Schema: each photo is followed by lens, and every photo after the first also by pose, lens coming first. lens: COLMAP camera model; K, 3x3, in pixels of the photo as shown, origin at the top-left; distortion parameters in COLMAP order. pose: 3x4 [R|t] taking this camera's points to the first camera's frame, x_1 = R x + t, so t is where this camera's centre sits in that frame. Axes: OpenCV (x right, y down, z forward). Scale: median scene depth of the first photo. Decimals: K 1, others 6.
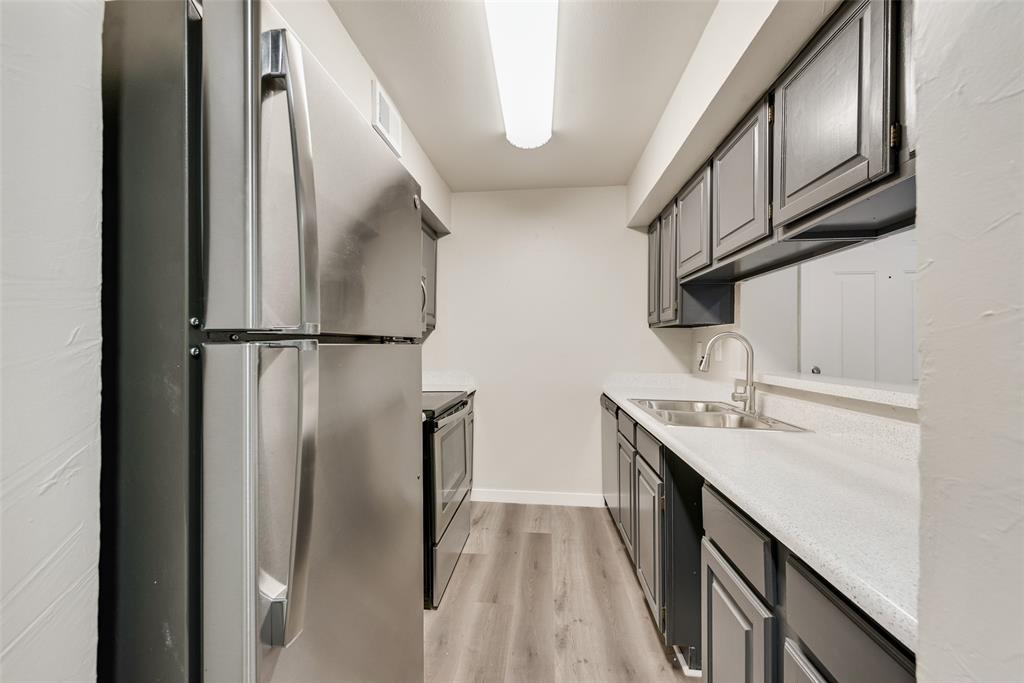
lens RADIAL K [[402.4, 0, 509.0], [0, 402.4, 346.6], [0, 0, 1]] dist [0.000918, -0.000107]
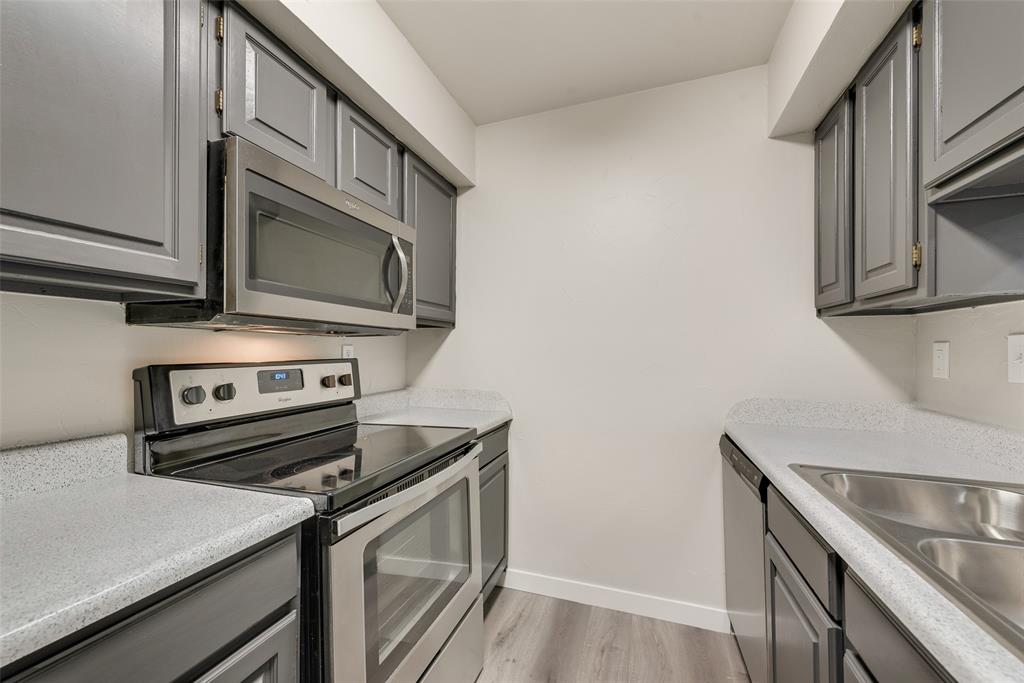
lens RADIAL K [[402.4, 0, 509.0], [0, 402.4, 346.6], [0, 0, 1]] dist [0.000918, -0.000107]
pose [[0.971640, -0.008015, -0.236328, 0.073836], [0.004534, 0.999873, -0.015271, -0.000338], [0.236420, 0.013766, 0.971553, 0.380952]]
